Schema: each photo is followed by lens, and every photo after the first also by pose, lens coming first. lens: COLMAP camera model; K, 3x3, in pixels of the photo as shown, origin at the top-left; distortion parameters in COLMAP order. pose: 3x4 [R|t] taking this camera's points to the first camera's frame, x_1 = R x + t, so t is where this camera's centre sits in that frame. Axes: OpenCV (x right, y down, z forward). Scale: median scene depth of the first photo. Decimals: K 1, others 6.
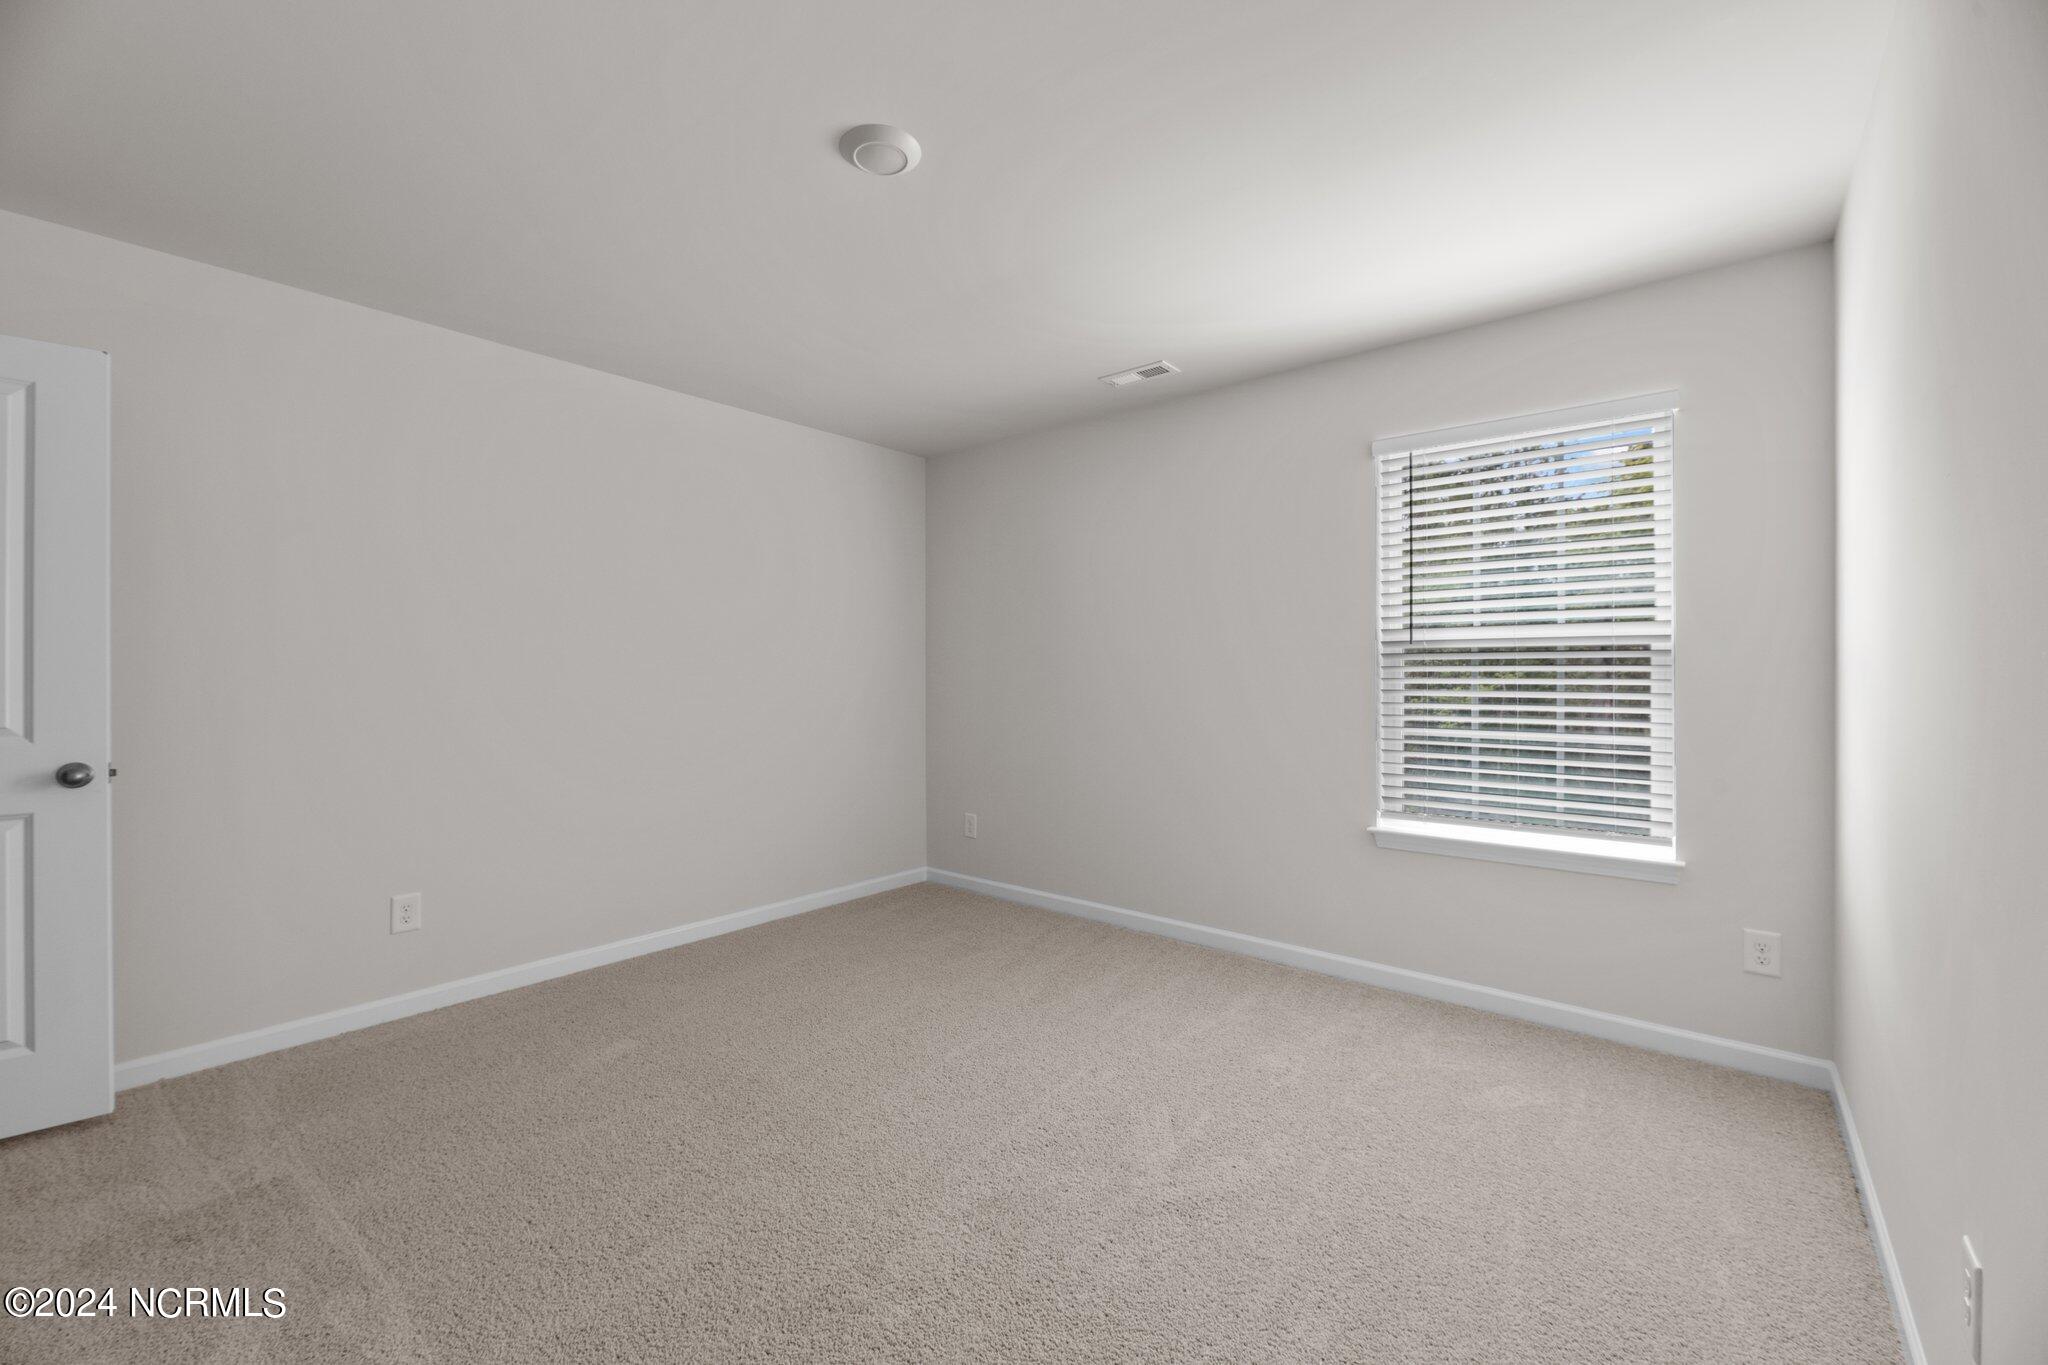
lens RADIAL K [[809.7, 0, 1024.0], [0, 809.7, 682.5], [0, 0, 1]] dist [-0.000382, -0.000083]
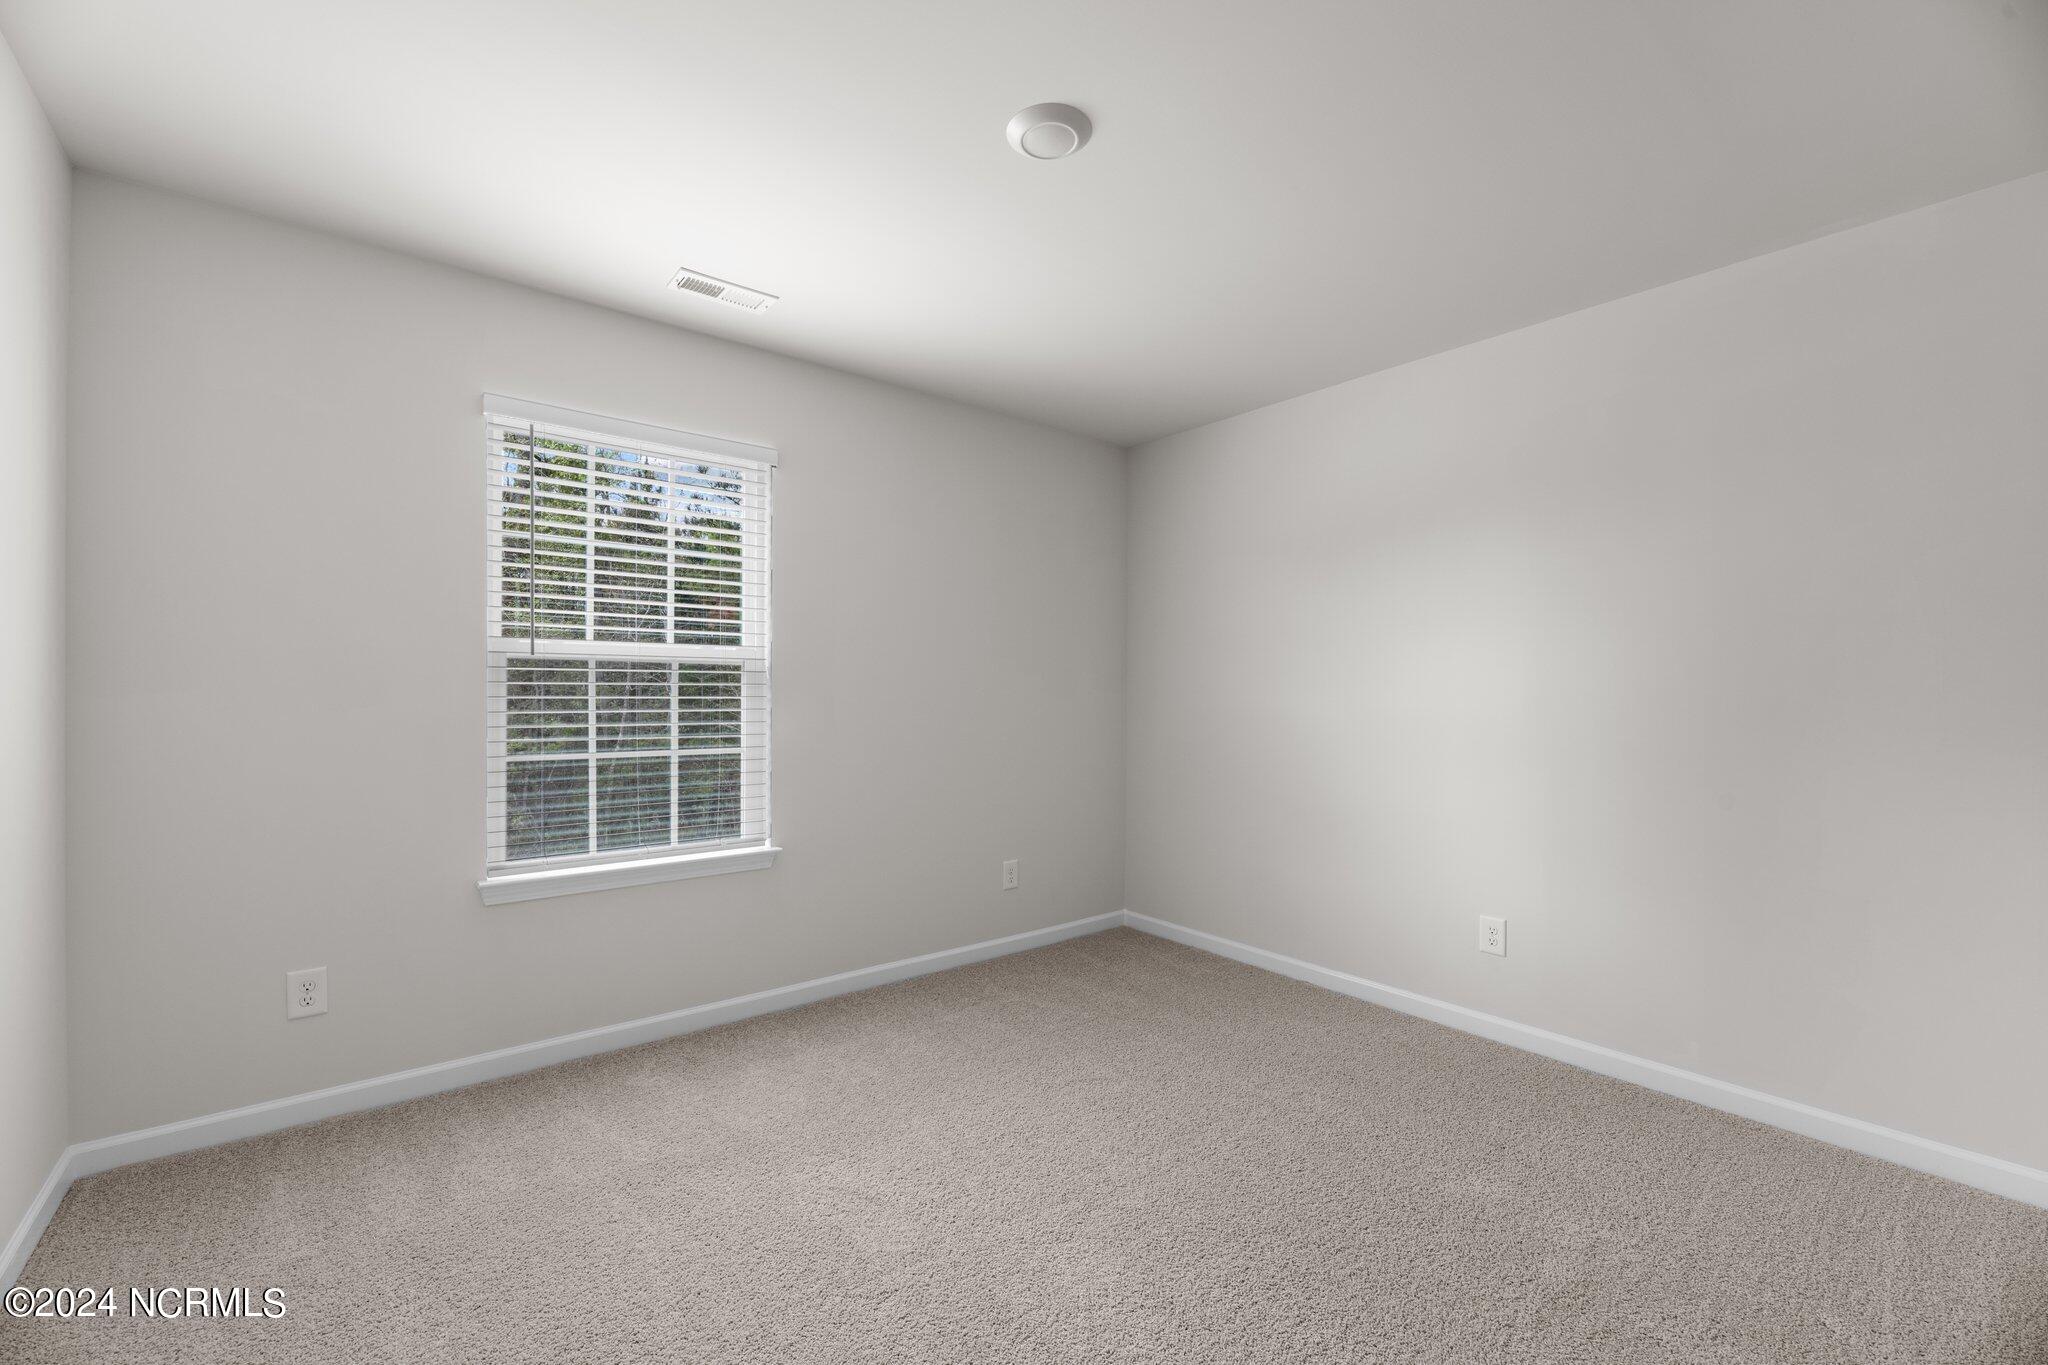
lens RADIAL K [[935.7, 0, 1024.0], [0, 935.7, 682.5], [0, 0, 1]] dist [0.000746, 0.000151]
pose [[0.139449, 0.019362, 0.990040, -0.453171], [0.000333, 0.999808, -0.019600, 0.003678], [-0.990229, 0.003063, 0.139415, 0.395365]]
